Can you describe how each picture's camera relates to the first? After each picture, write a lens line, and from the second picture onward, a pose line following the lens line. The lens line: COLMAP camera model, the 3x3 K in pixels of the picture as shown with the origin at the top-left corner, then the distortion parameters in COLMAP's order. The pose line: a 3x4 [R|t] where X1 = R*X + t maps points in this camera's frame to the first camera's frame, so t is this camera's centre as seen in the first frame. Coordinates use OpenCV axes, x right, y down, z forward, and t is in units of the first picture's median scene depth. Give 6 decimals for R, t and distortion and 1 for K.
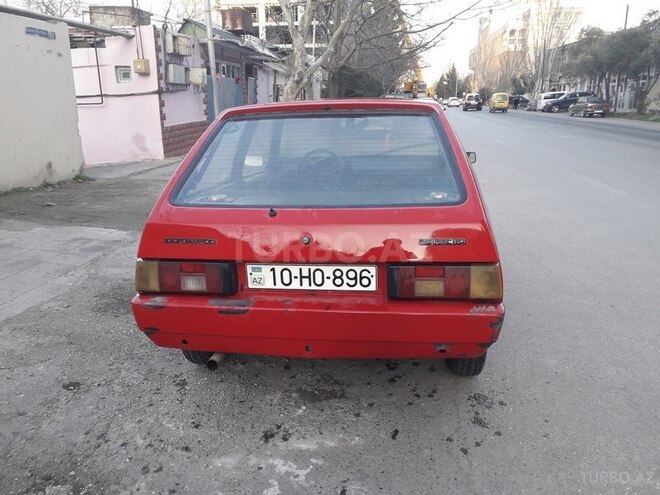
lens RADIAL K [[543.3, 0, 330.0], [0, 543.3, 247.5], [0, 0, 1]] dist [0.006179, 0.003790]
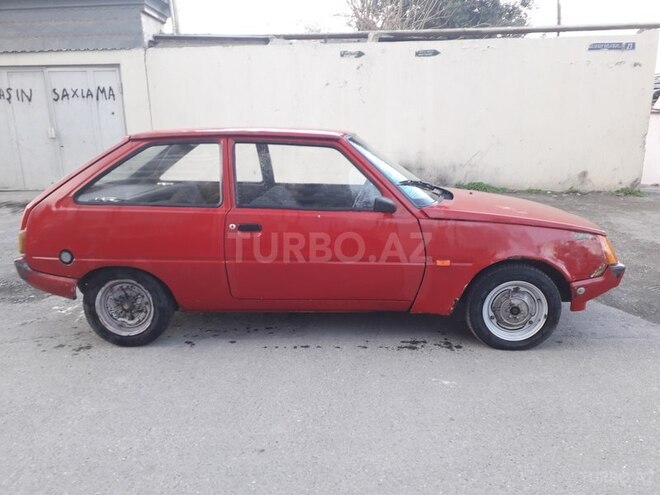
lens RADIAL K [[543.3, 0, 330.0], [0, 543.3, 247.5], [0, 0, 1]] dist [0.006179, 0.003790]
pose [[0.059468, 0.237278, -0.969620, 0.504916], [-0.238891, 0.946497, 0.216968, -0.128560], [0.969224, 0.218731, 0.112970, 0.442439]]
